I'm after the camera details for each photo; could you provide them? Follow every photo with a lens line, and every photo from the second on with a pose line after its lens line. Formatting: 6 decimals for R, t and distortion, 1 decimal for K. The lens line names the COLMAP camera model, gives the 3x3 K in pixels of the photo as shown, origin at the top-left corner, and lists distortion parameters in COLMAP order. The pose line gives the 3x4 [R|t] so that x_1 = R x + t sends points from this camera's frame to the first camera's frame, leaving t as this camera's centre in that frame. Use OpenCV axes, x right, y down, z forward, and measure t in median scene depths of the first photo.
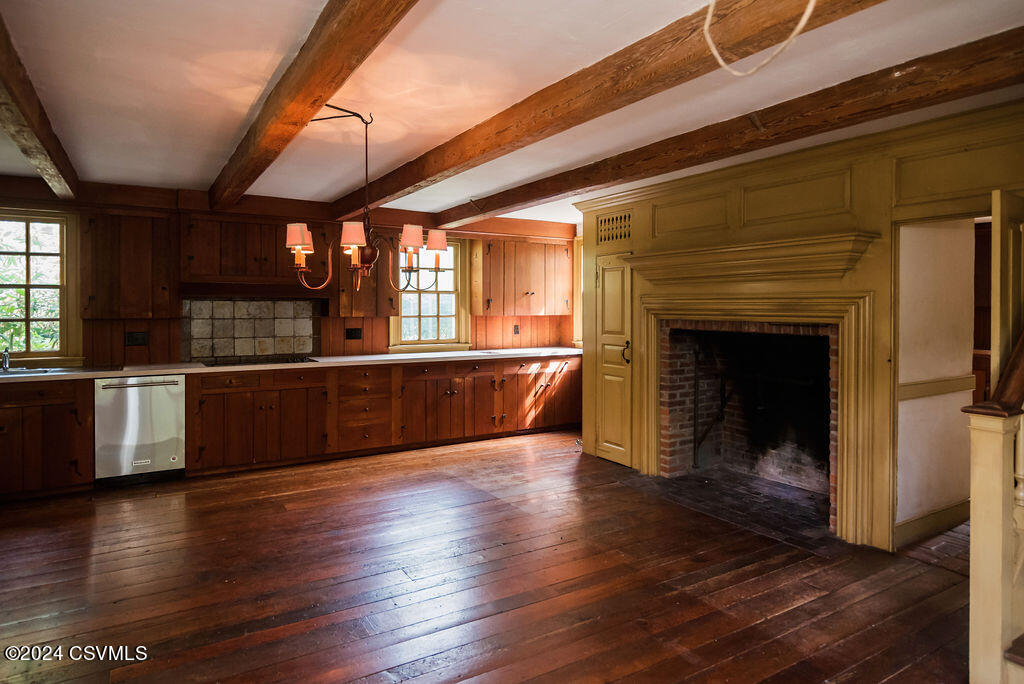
lens RADIAL K [[598.5, 0, 512.0], [0, 598.5, 308.9], [0, 0, 1]] dist [-0.001408, -0.000777]
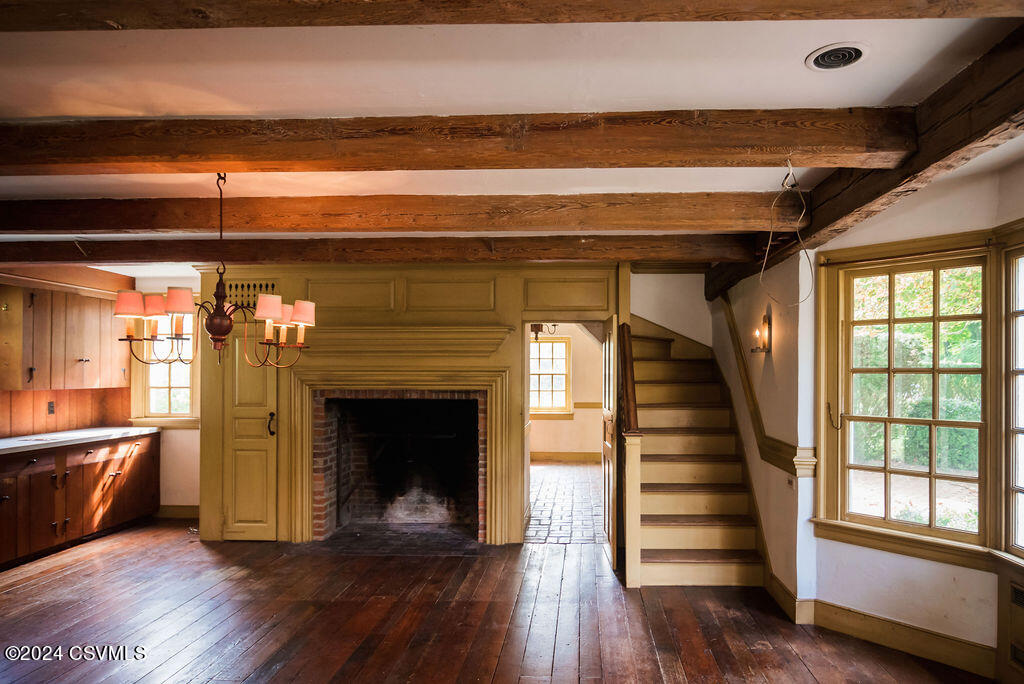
lens RADIAL K [[689.6, 0, 513.7], [0, 689.6, 367.8], [0, 0, 1]] dist [0.001615, 0.000151]
pose [[0.558534, 0.002031, 0.829479, -0.551477], [0.003109, 0.999985, -0.004542, -0.014272], [-0.829476, 0.005116, 0.558519, 0.041089]]
